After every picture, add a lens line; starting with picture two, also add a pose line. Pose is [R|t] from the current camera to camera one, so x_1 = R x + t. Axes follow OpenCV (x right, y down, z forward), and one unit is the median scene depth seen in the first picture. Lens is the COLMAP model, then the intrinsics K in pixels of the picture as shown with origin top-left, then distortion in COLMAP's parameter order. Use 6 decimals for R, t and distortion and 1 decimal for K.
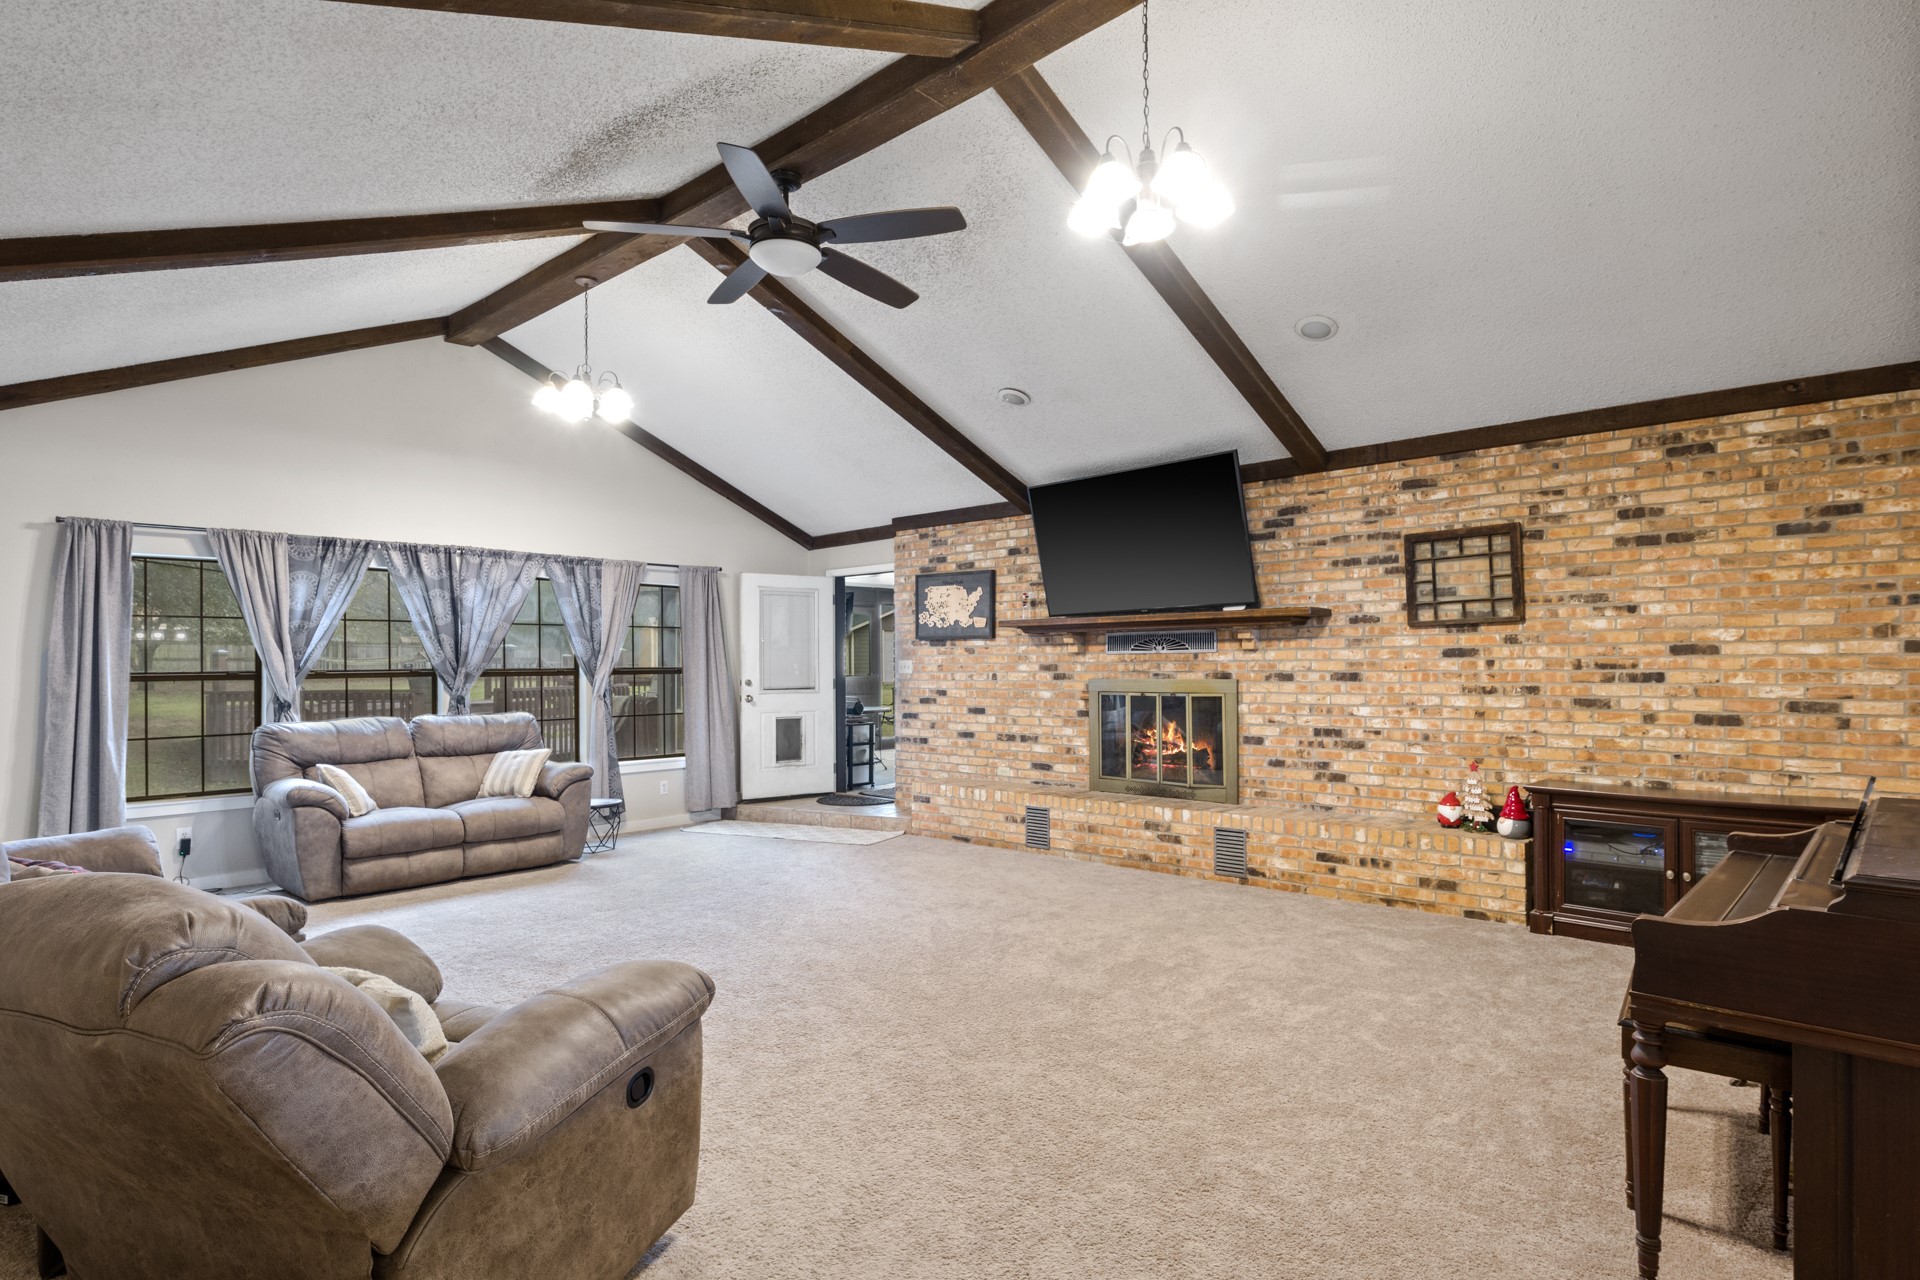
lens RADIAL K [[1012.4, 0, 960.8], [0, 1012.4, 647.4], [0, 0, 1]] dist [-0.001489, 0.000061]
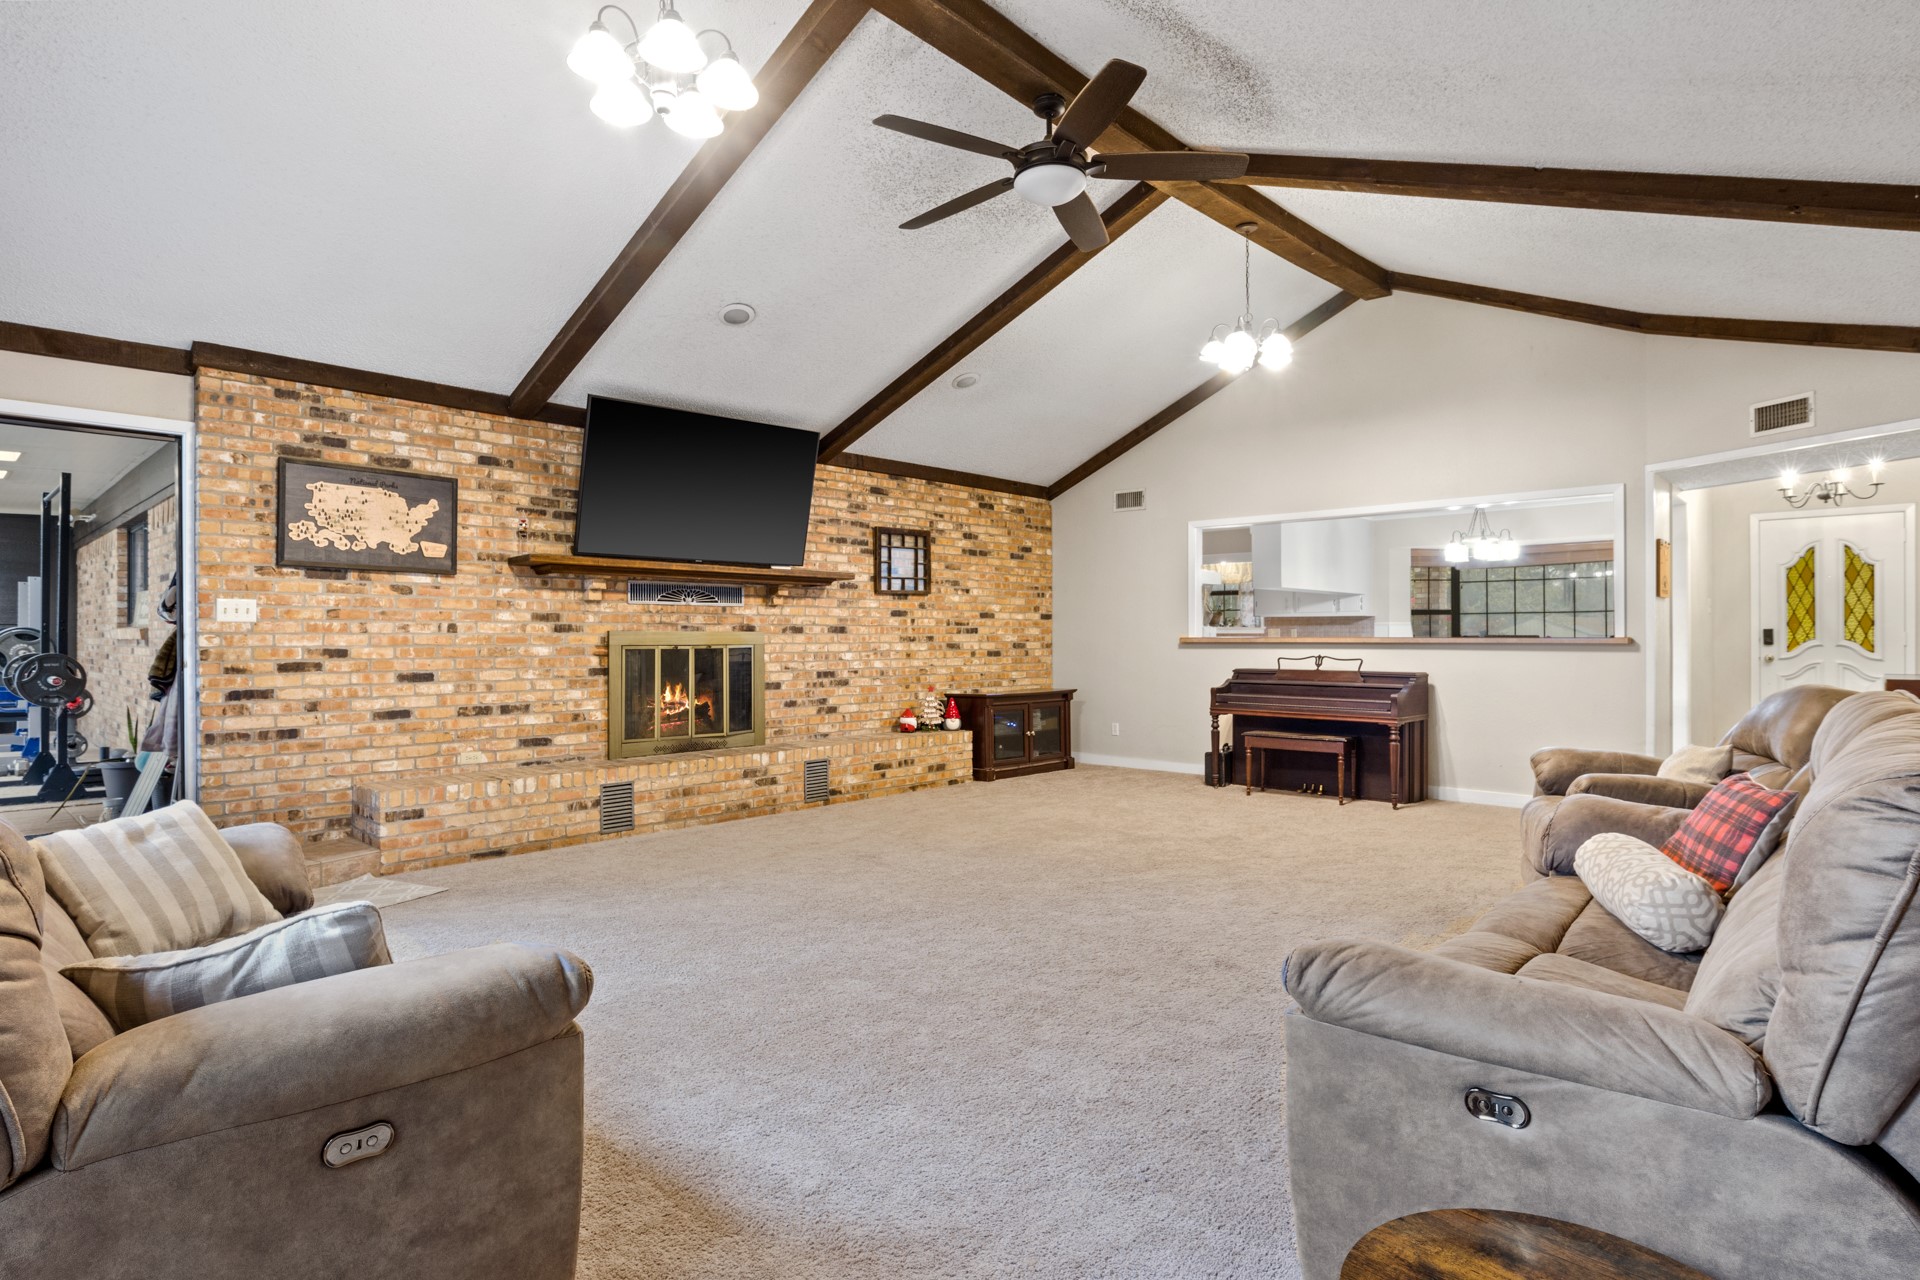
lens RADIAL K [[1012.4, 0, 957.3], [0, 1012.4, 634.9], [0, 0, 1]] dist [-0.001489, 0.000061]
pose [[0.007661, 0.013483, 0.999880, -0.831140], [-0.013540, 0.999819, -0.013378, 0.047059], [-0.999879, -0.013436, 0.007842, 0.781405]]
